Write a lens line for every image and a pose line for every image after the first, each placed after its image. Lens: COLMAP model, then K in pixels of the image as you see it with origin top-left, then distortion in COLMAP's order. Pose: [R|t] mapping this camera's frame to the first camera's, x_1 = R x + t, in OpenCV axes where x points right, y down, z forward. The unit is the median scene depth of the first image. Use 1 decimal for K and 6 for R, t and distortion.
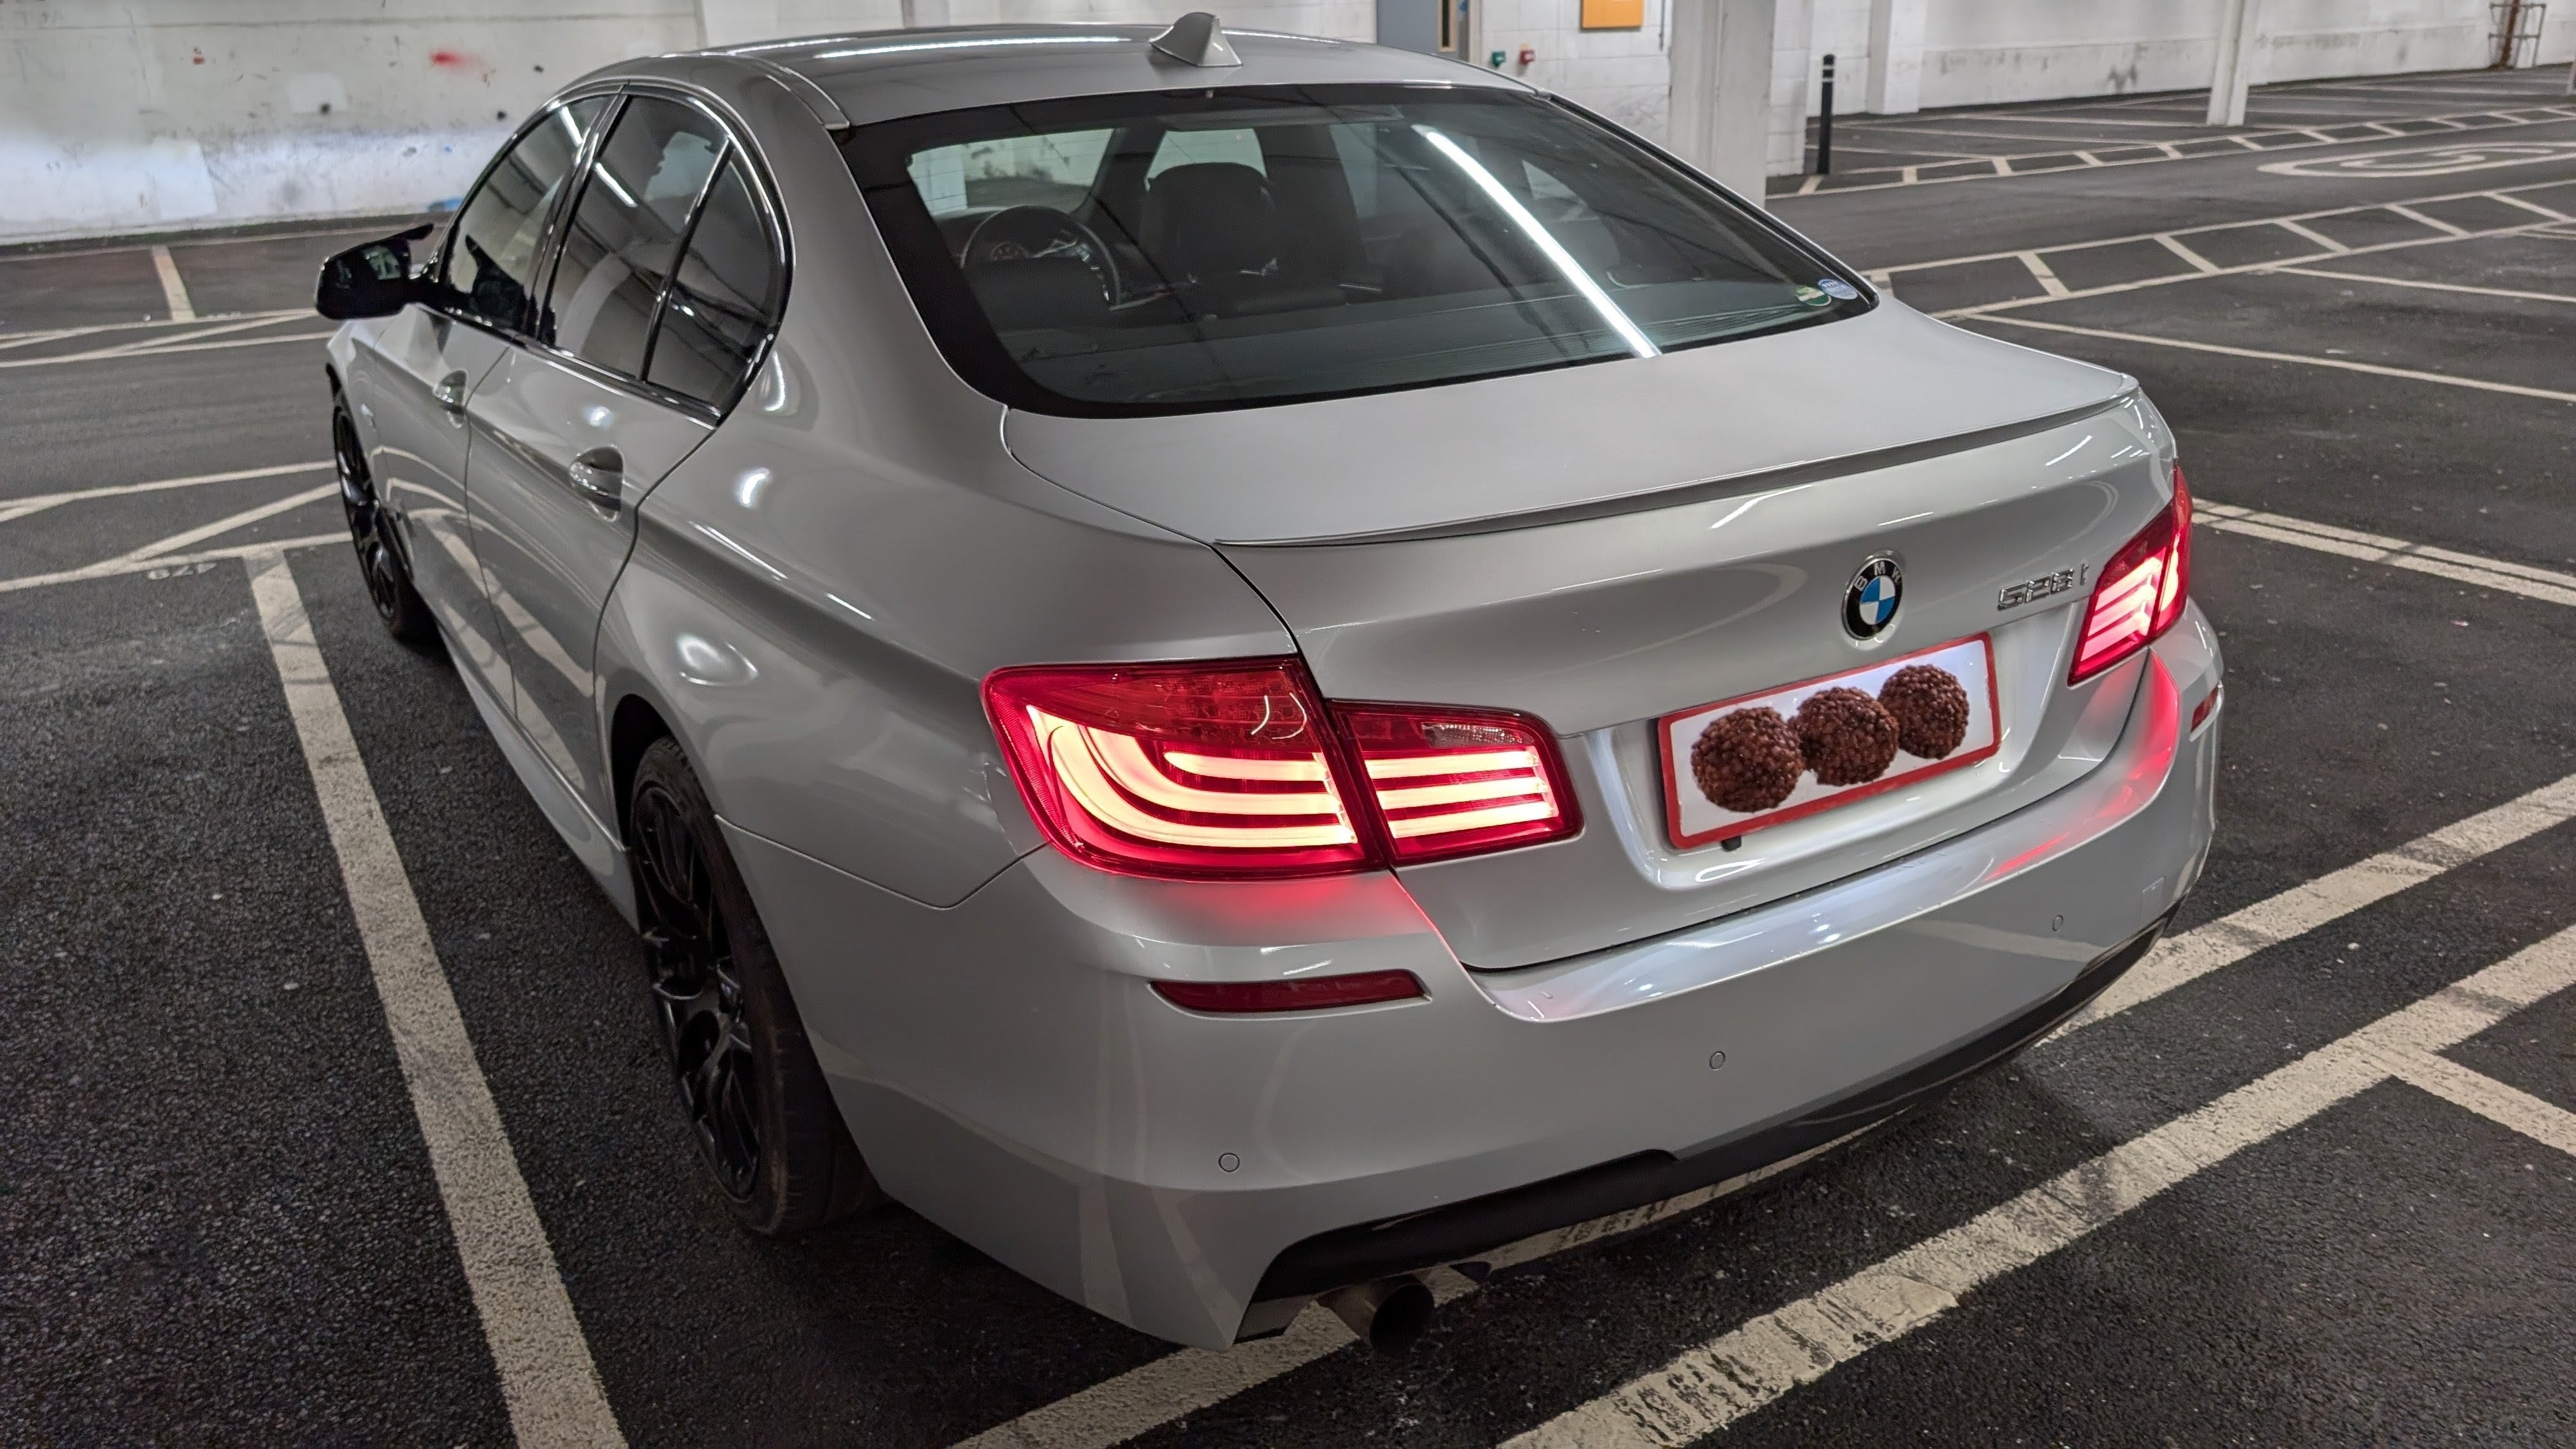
lens RADIAL K [[1879.5, 0, 1307.5], [0, 1879.5, 722.5], [0, 0, 1]] dist [0.024902, -0.025639]
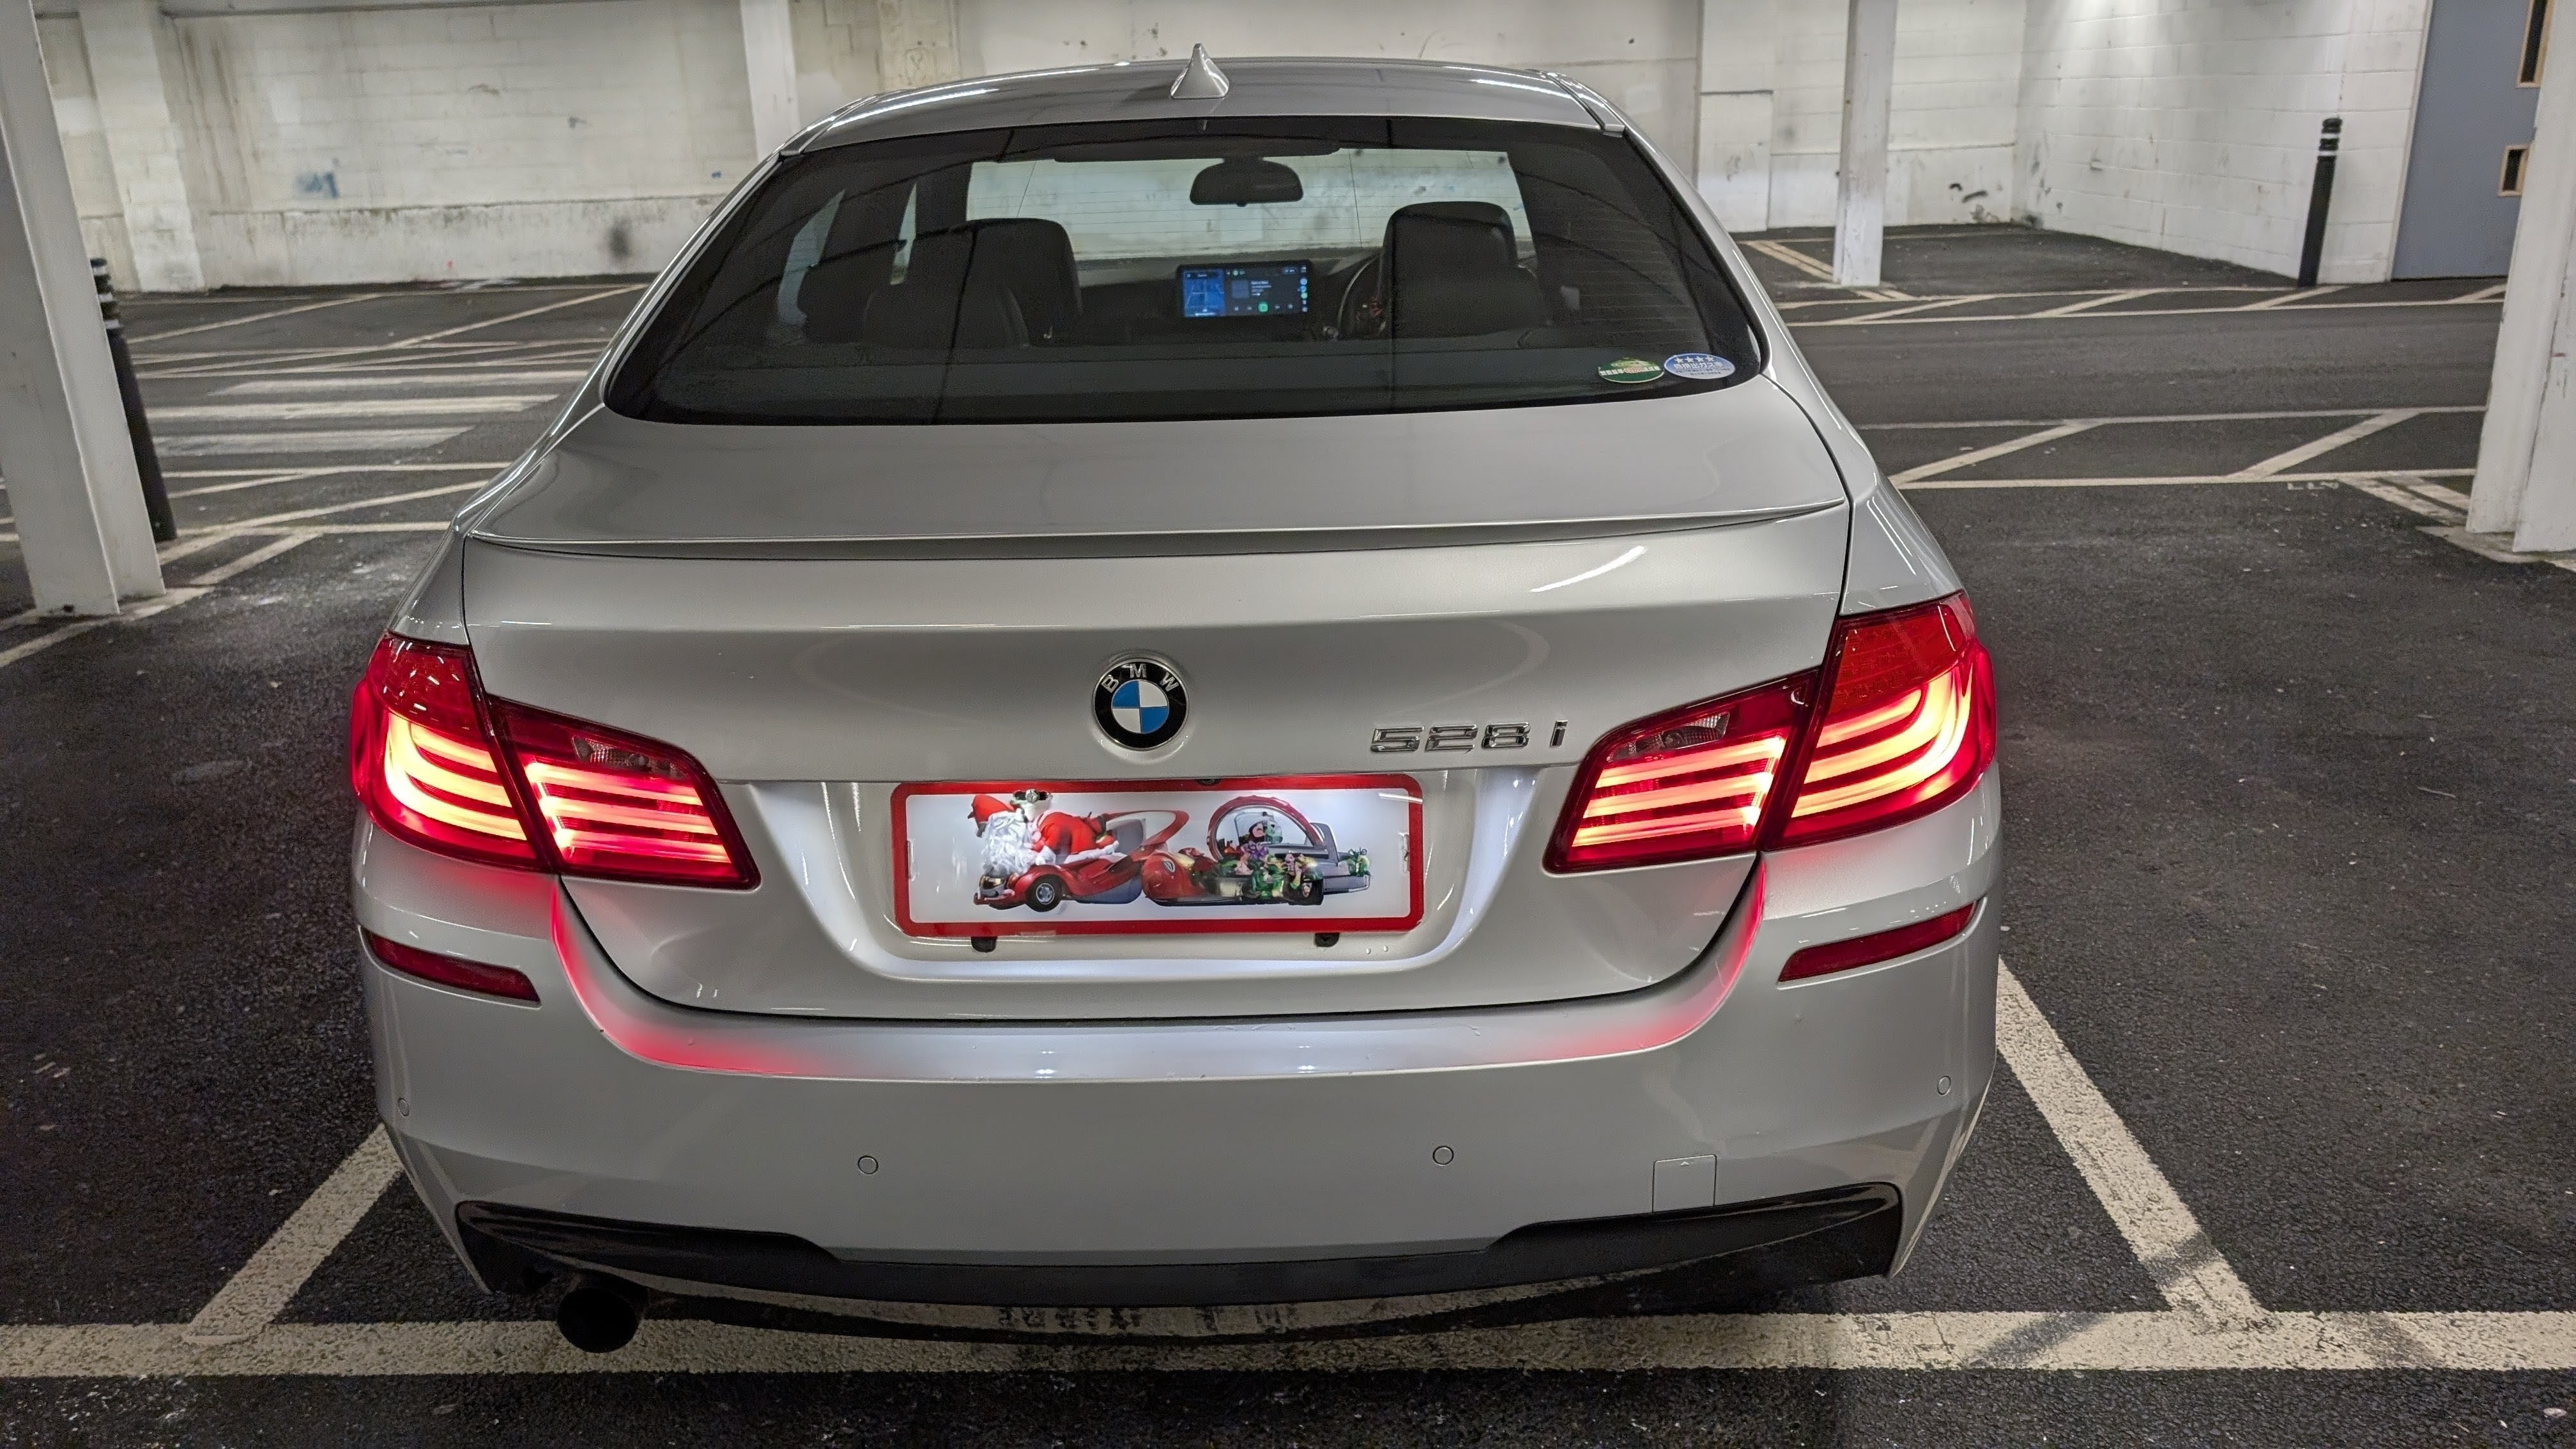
lens RADIAL K [[1879.5, 0, 1258.4], [0, 1879.5, 718.1], [0, 0, 1]] dist [0.024902, -0.025639]
pose [[0.827081, 0.169861, -0.535802, 0.459920], [-0.181794, 0.982849, 0.030962, -0.054877], [0.531872, 0.071798, 0.843776, 0.170570]]
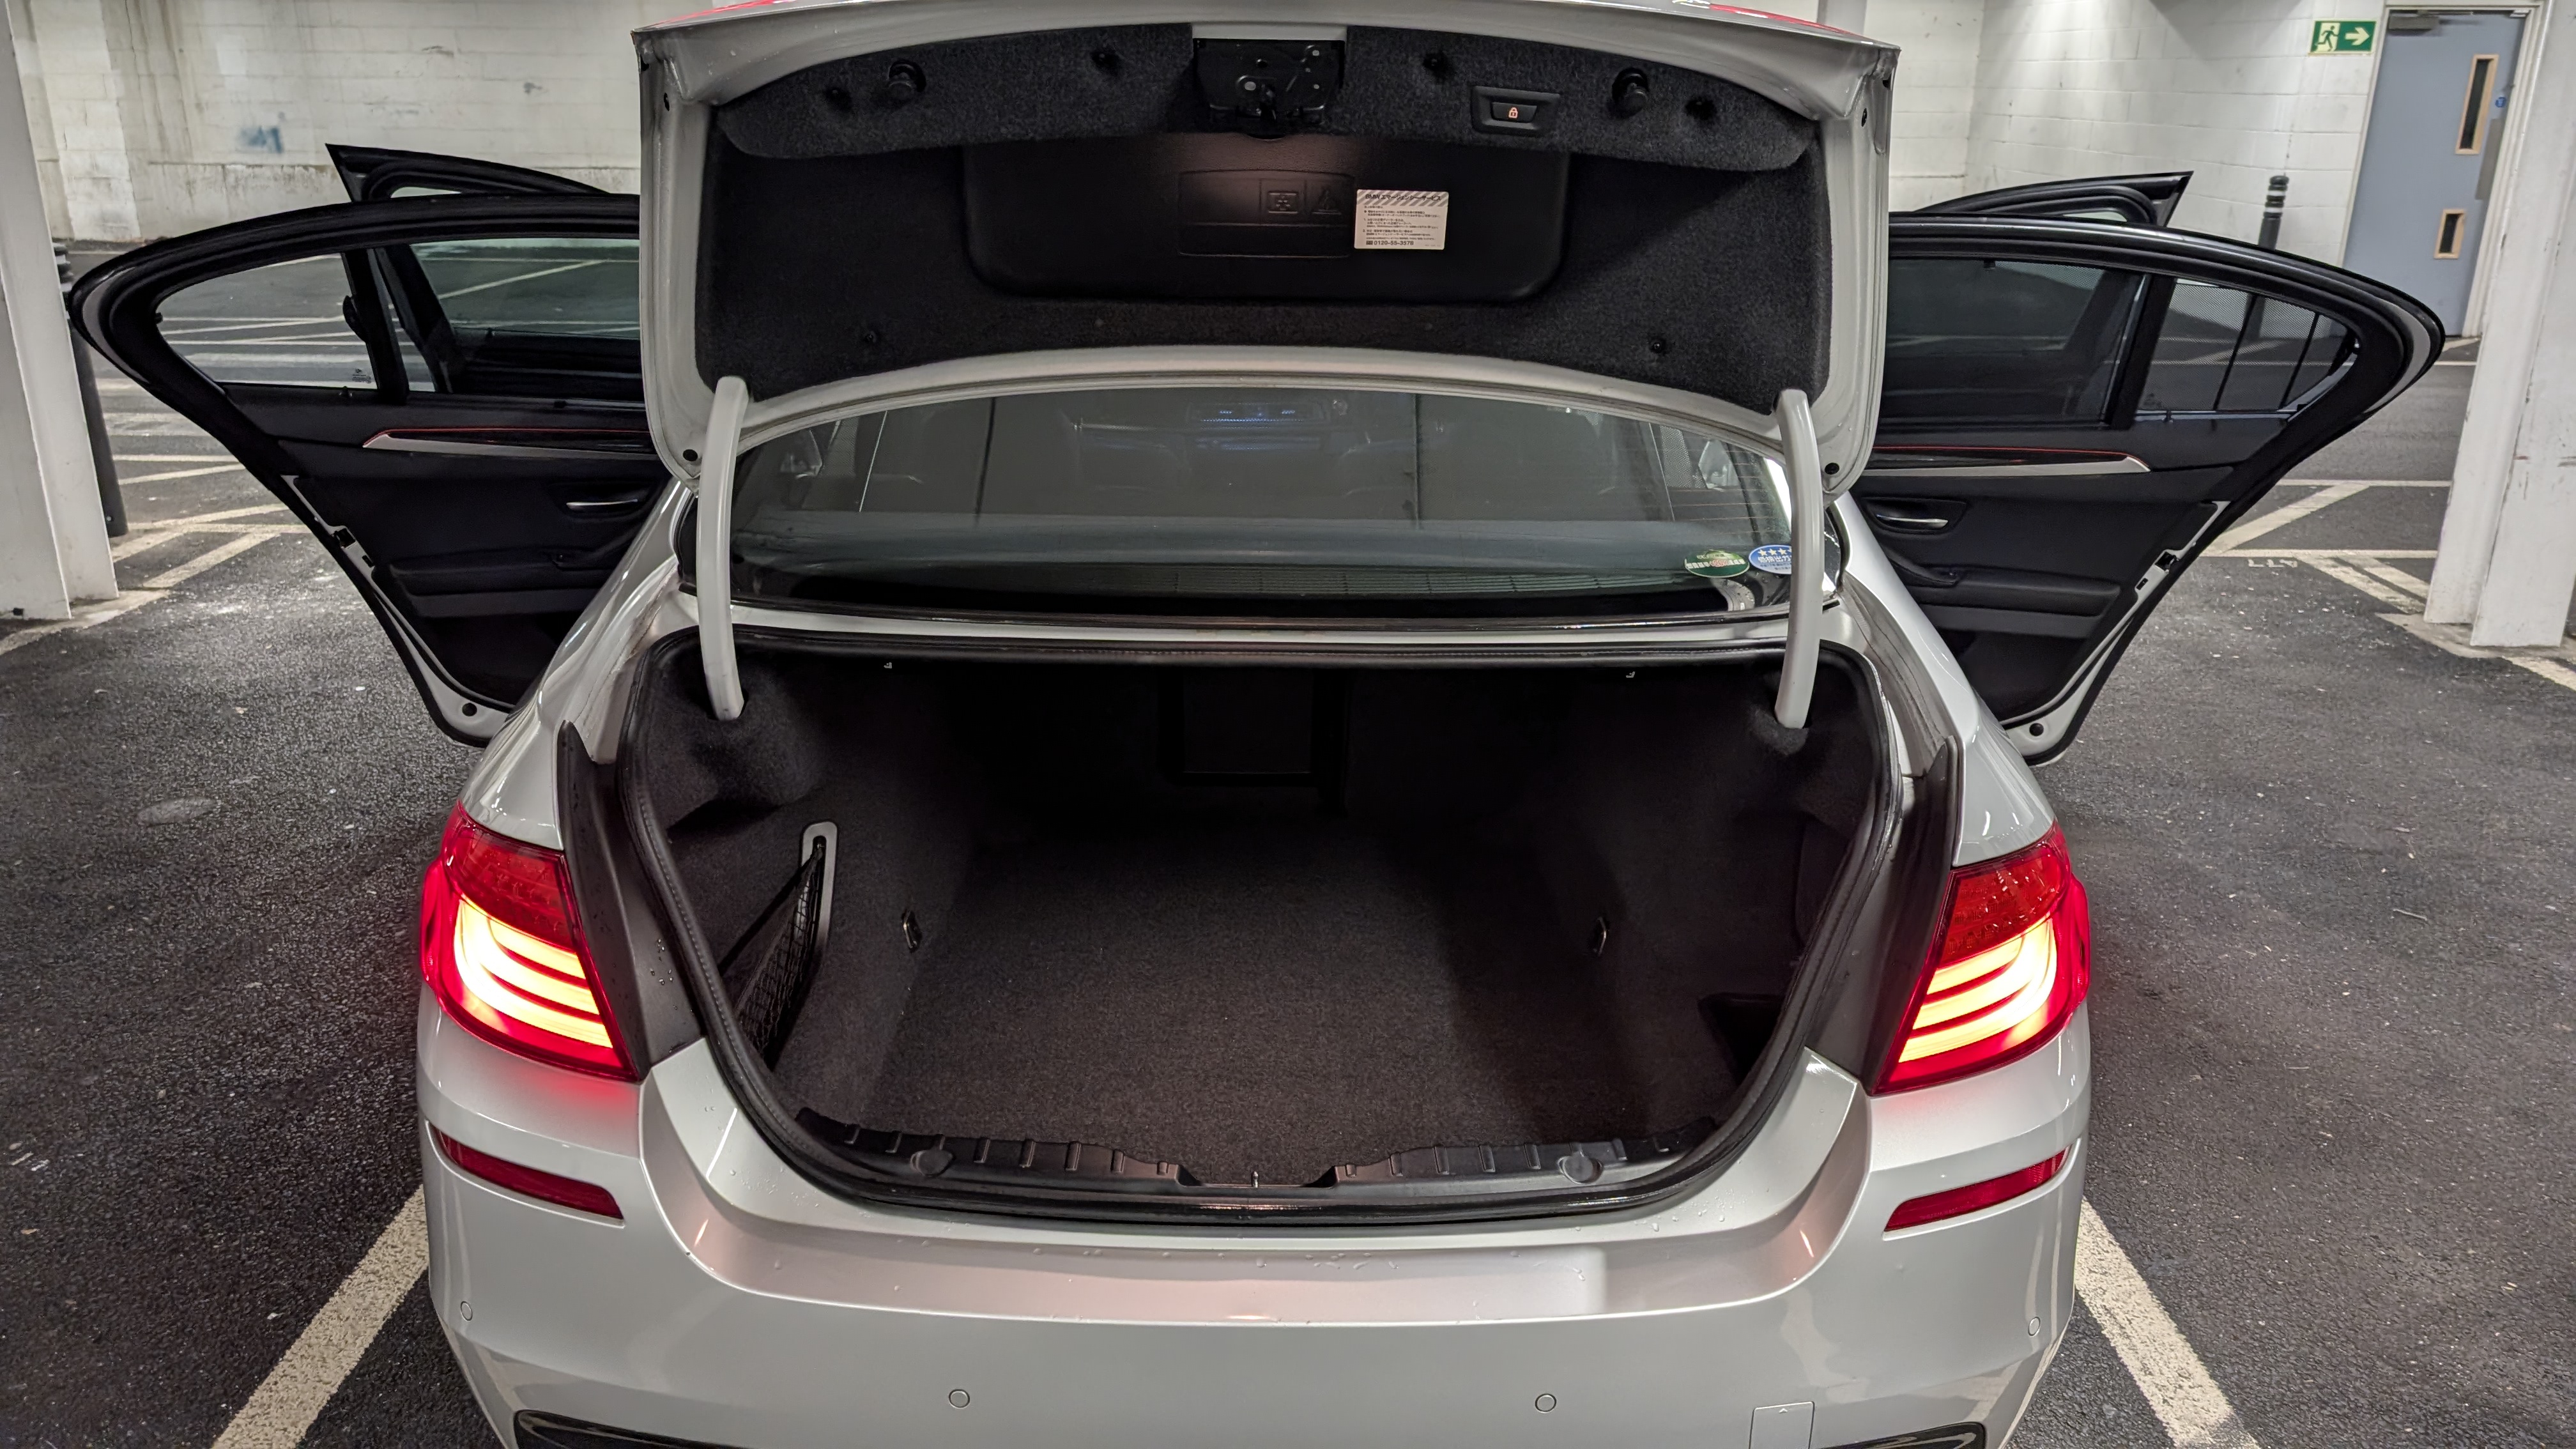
lens RADIAL K [[1879.5, 0, 1265.4], [0, 1879.5, 683.0], [0, 0, 1]] dist [0.024902, -0.025639]
pose [[0.841328, 0.194162, -0.504448, 0.403318], [-0.216802, 0.976113, 0.014120, -0.109151], [0.495140, 0.097486, 0.863327, 0.145953]]
